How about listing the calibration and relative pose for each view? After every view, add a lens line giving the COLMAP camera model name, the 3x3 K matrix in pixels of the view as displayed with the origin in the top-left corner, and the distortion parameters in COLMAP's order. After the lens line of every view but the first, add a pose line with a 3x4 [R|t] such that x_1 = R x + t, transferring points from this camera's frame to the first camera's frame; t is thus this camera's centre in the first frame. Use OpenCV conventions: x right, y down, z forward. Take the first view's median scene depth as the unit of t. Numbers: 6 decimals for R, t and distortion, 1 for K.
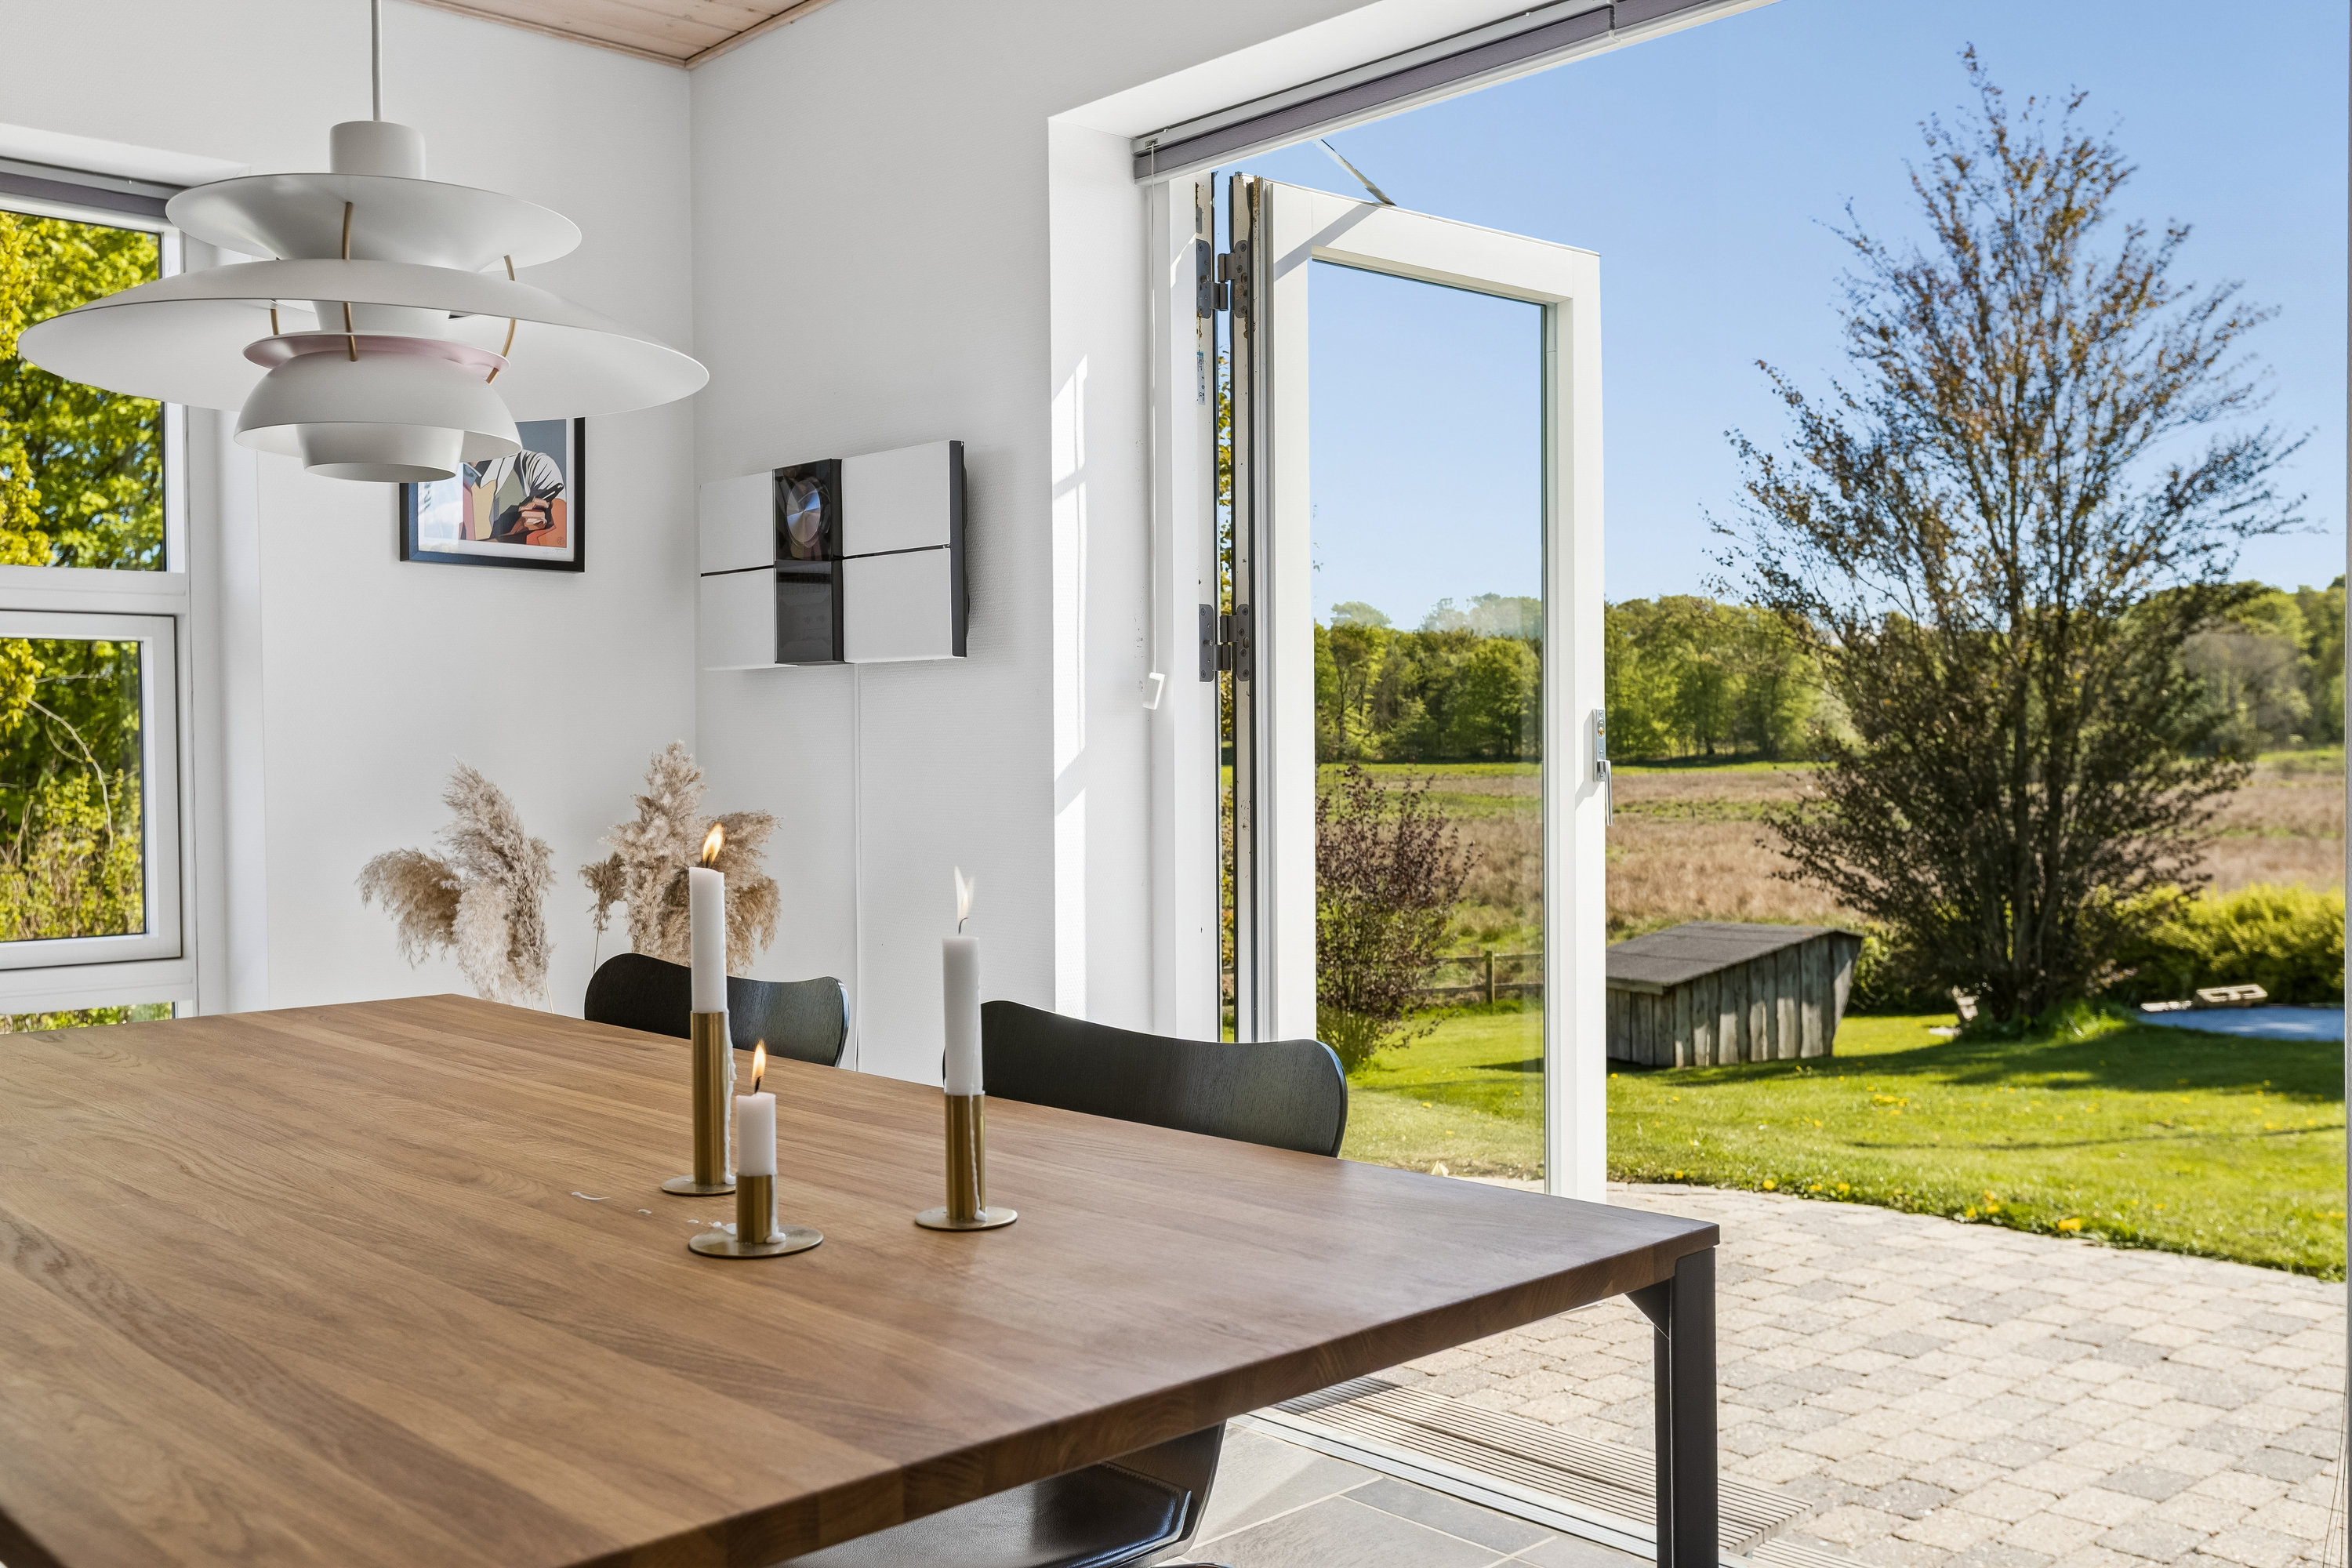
lens RADIAL K [[2094.4, 0, 1176.0], [0, 2094.4, 784.0], [0, 0, 1]] dist [-0.004754, -0.003142]
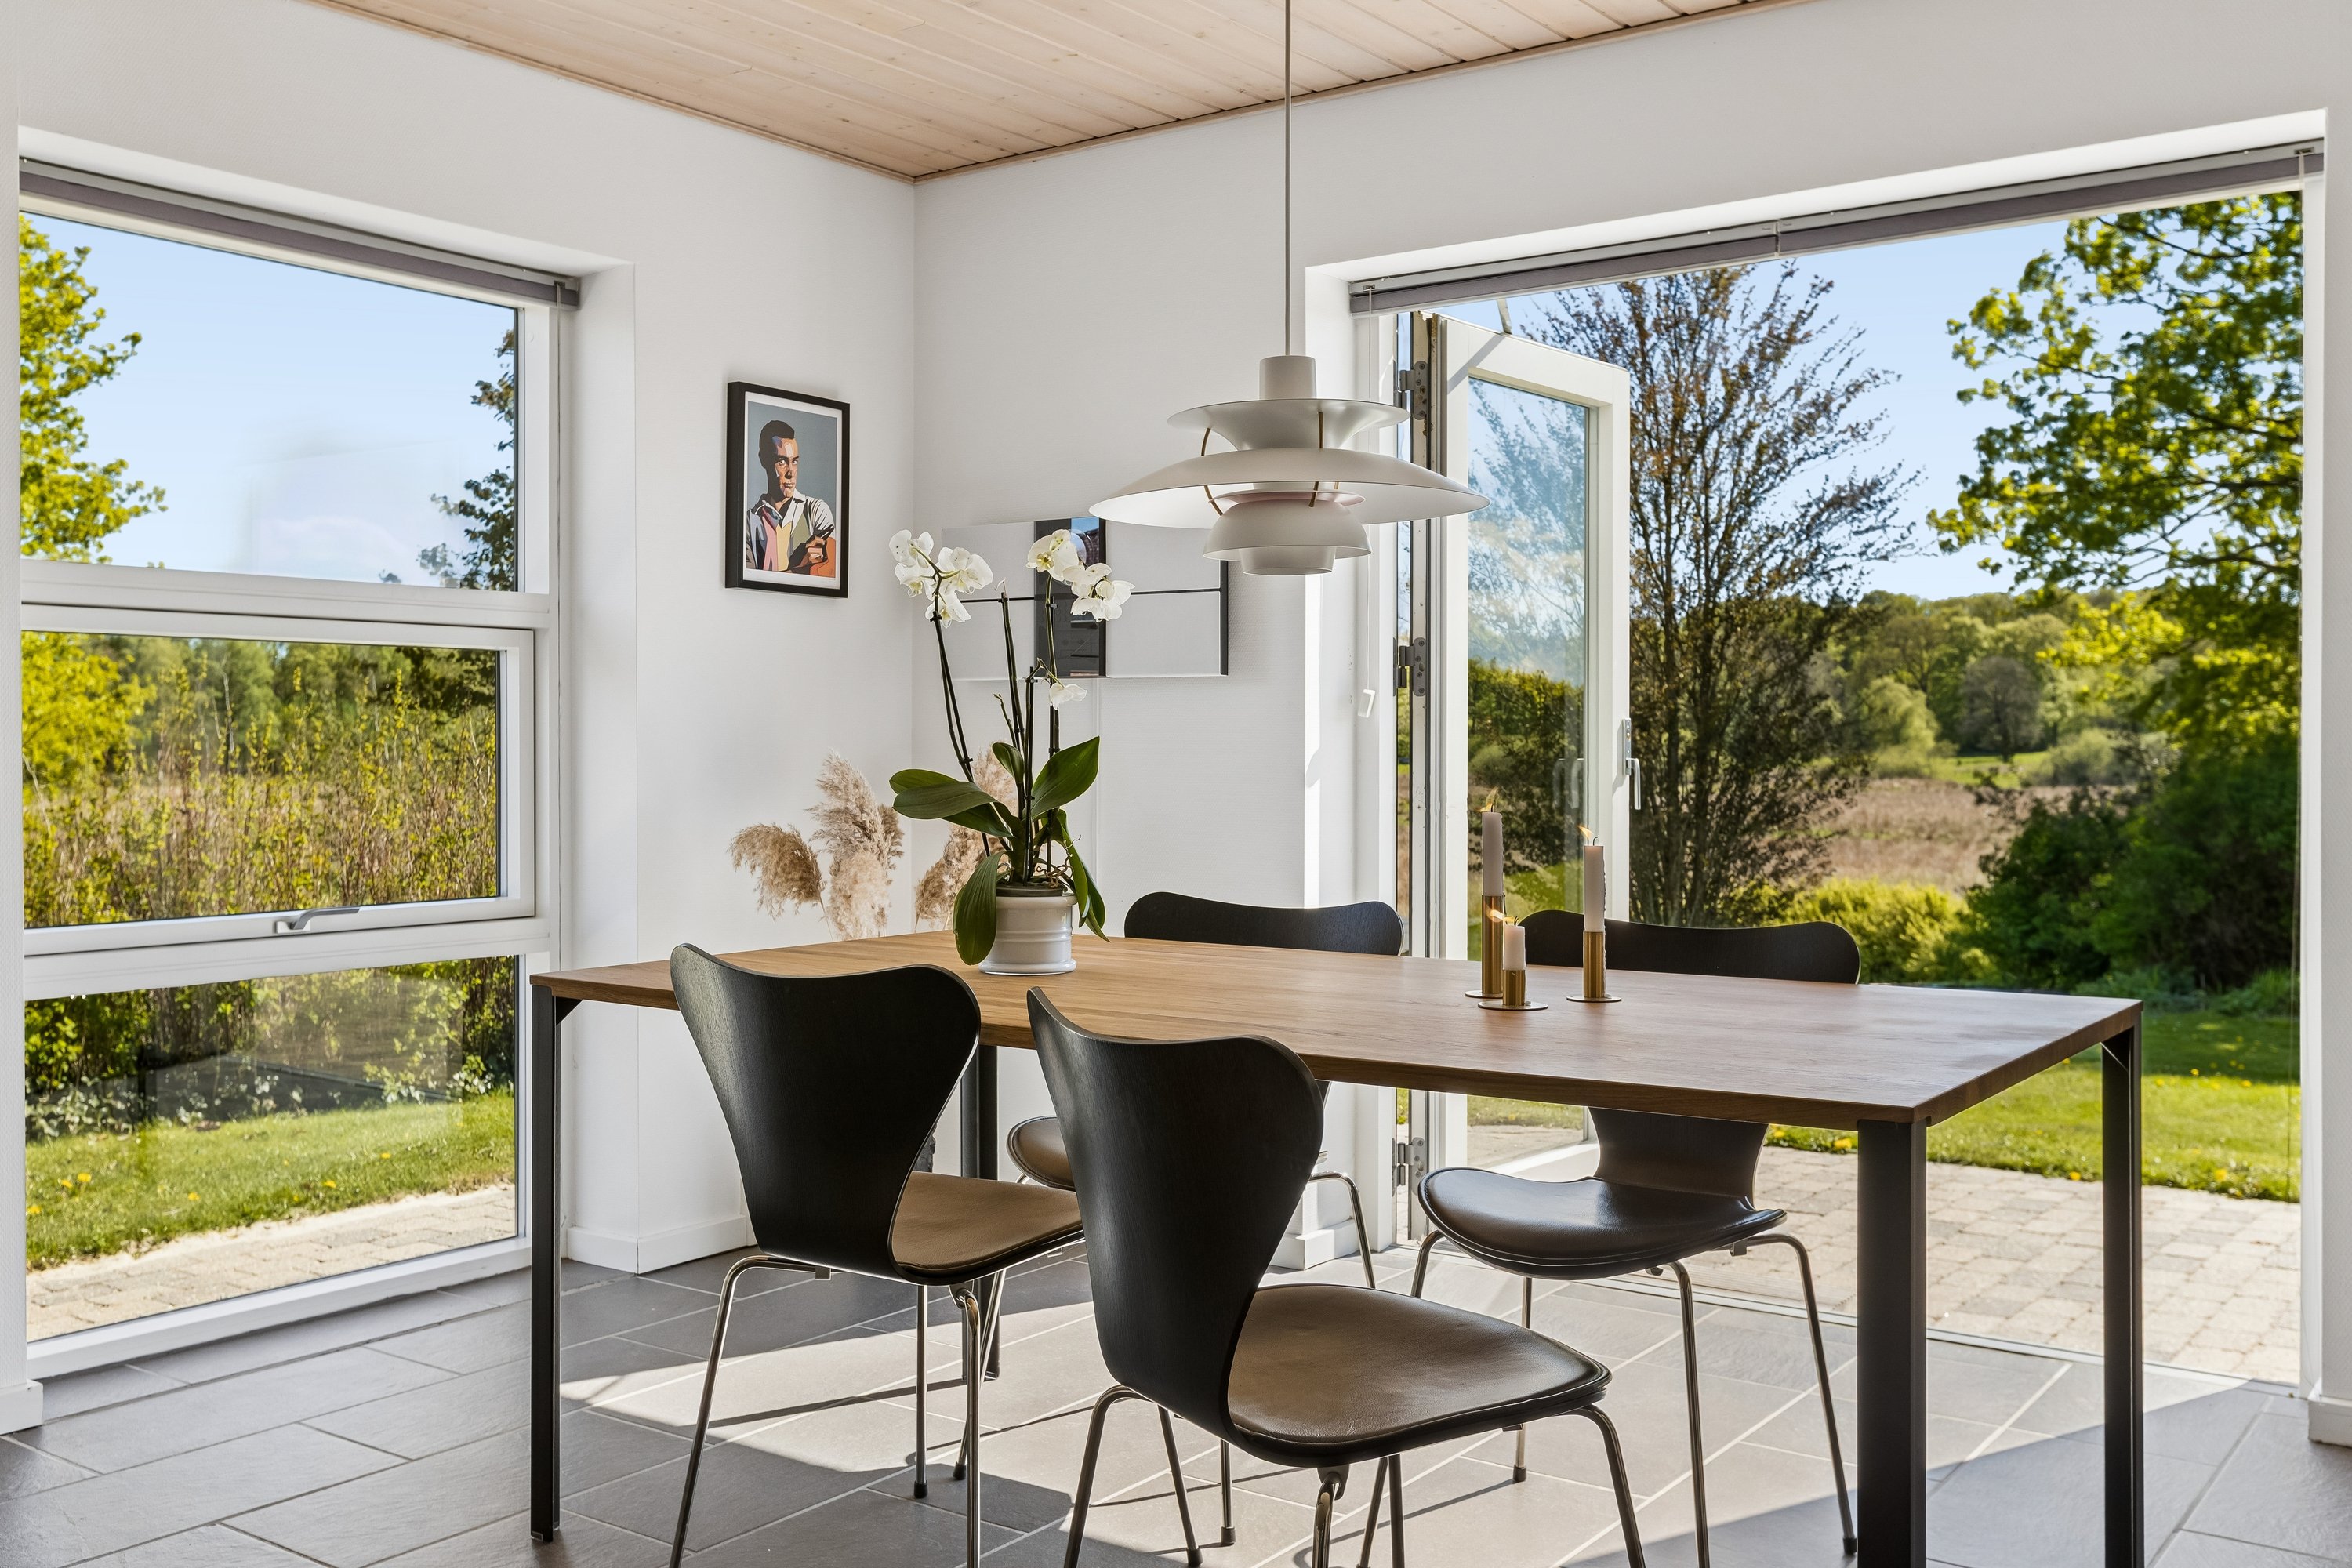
lens RADIAL K [[2142.2, 0, 1177.4], [0, 2142.2, 755.4], [0, 0, 1]] dist [-0.003585, 0.001702]
pose [[0.980505, 0.006759, 0.196379, -0.332036], [-0.004095, 0.999894, -0.013968, 0.006338], [-0.196453, 0.012892, 0.980429, -0.247991]]
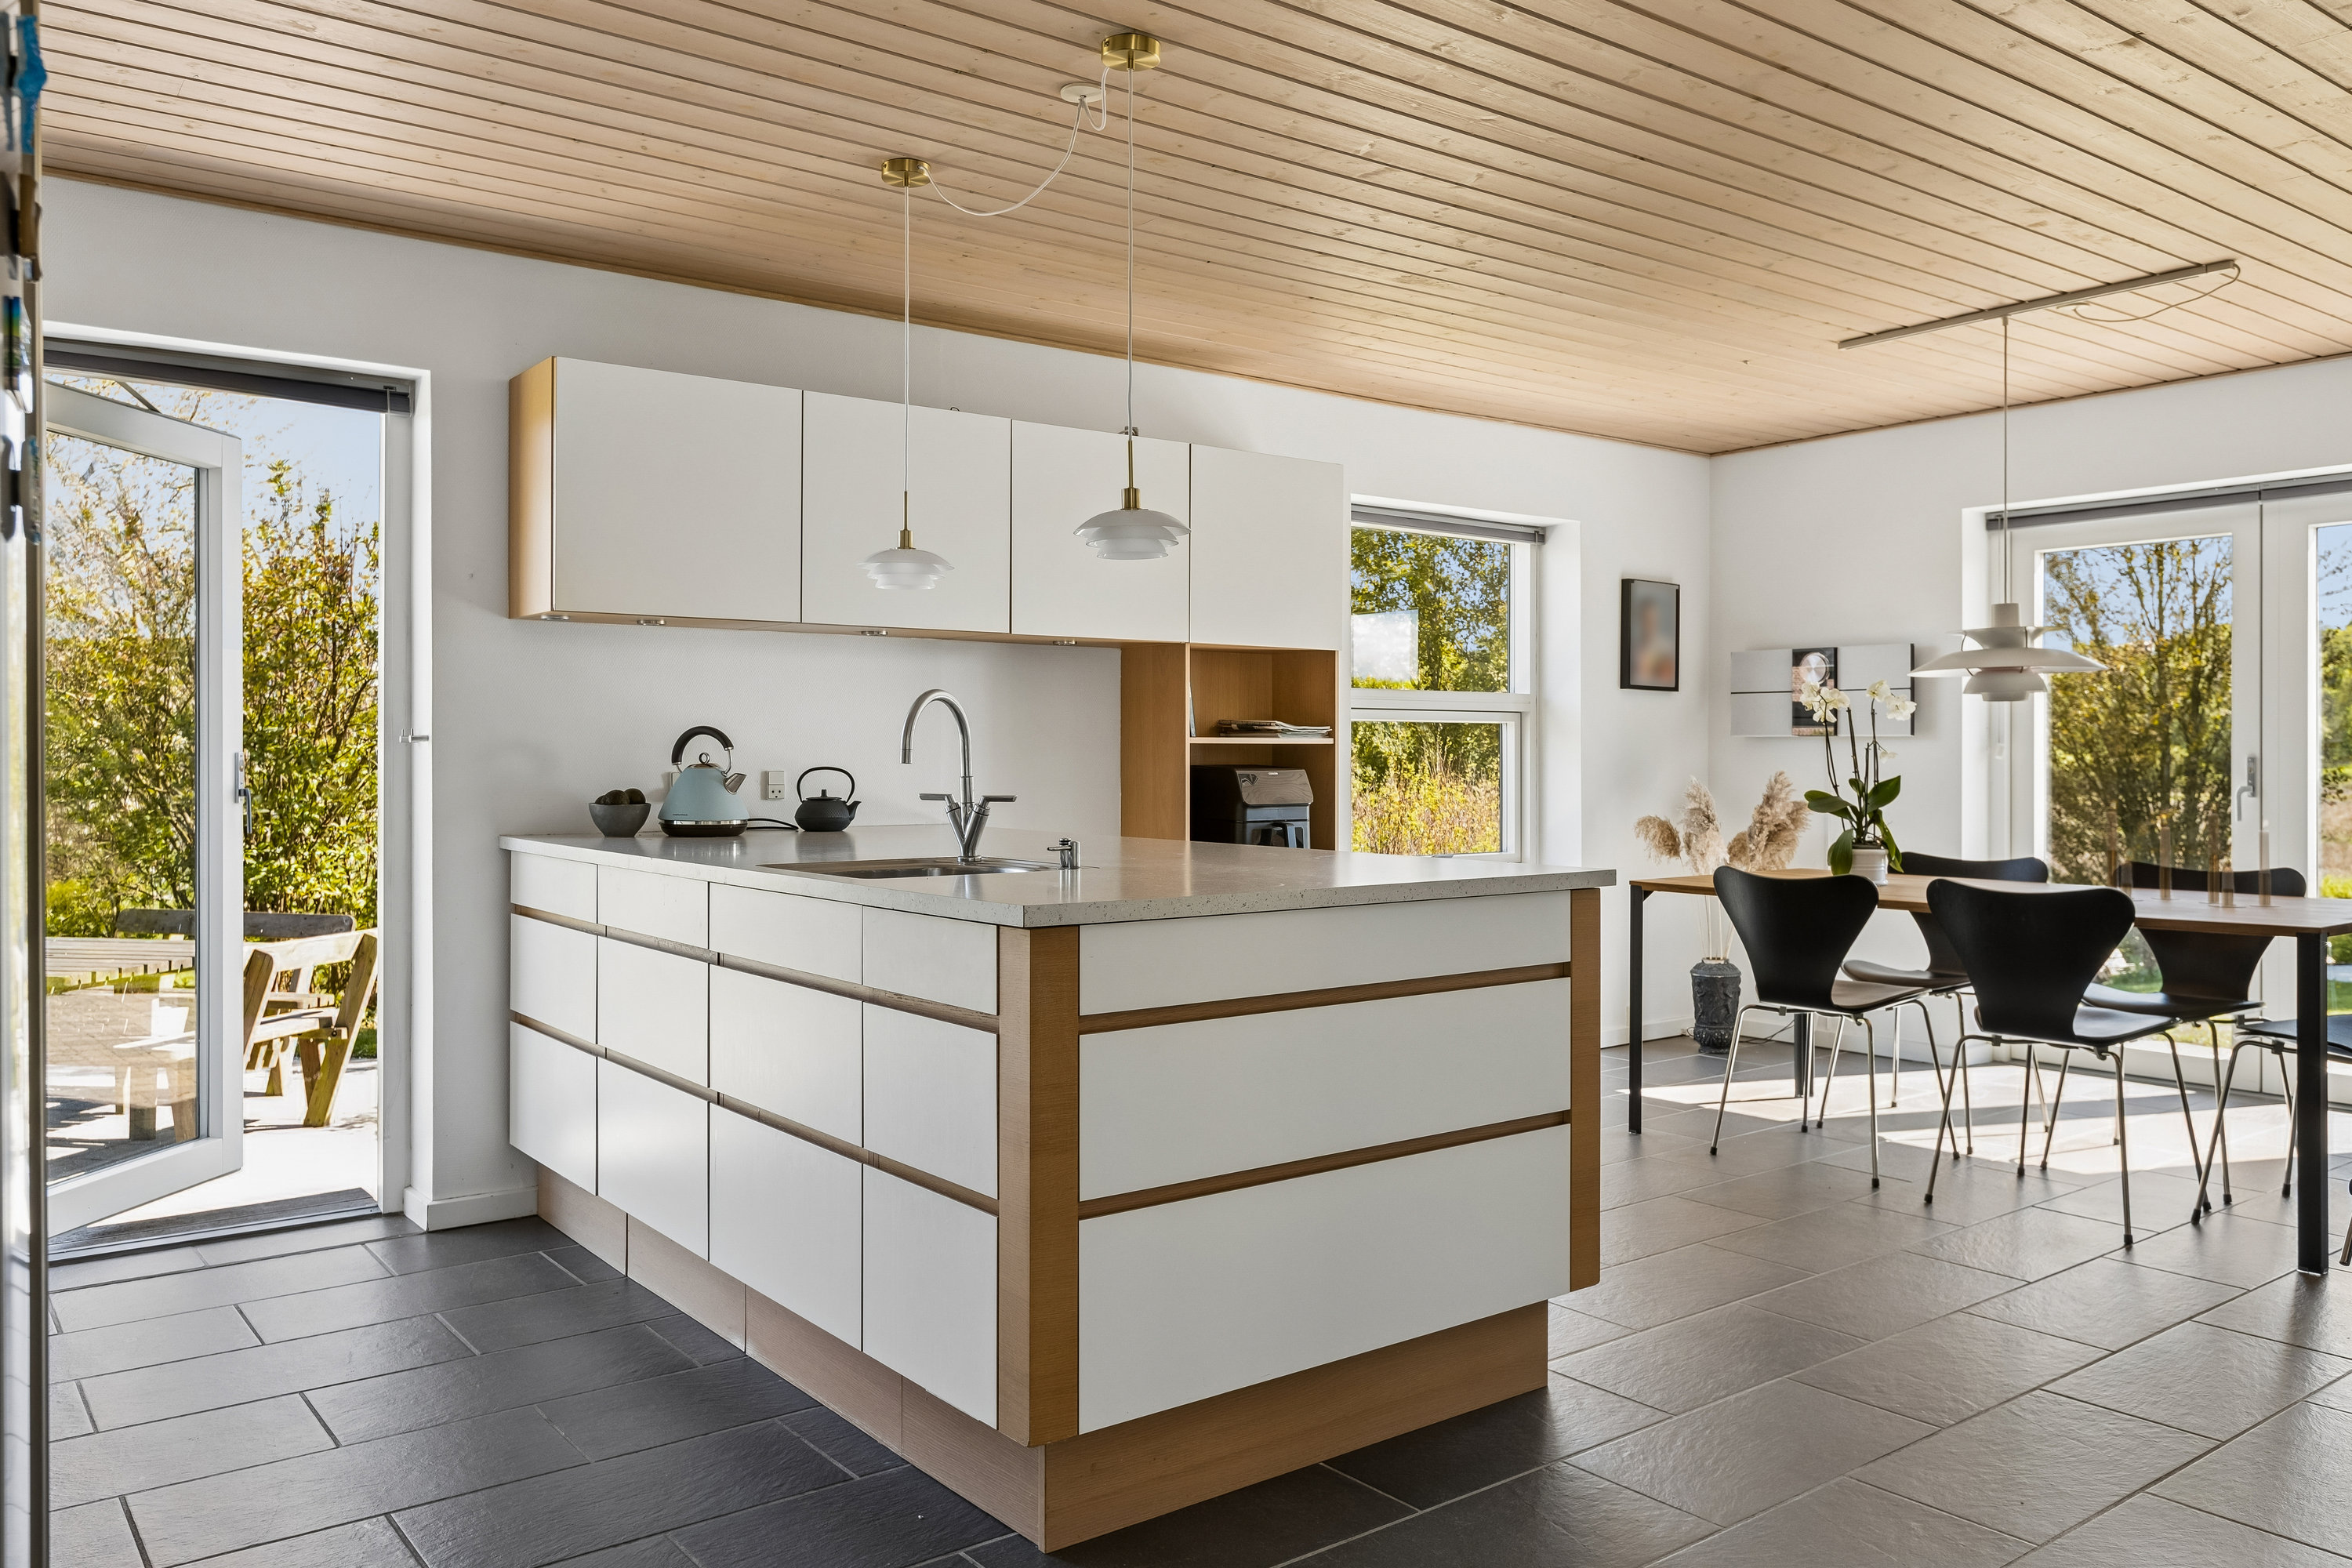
lens RADIAL K [[1742.1, 0, 1177.8], [0, 1742.1, 745.1], [0, 0, 1]] dist [-0.000148, 0.002712]
pose [[0.996315, 0.008898, -0.085303, -0.637570], [-0.010881, 0.999681, -0.022807, 0.002321], [0.085073, 0.023651, 0.996094, -0.849684]]
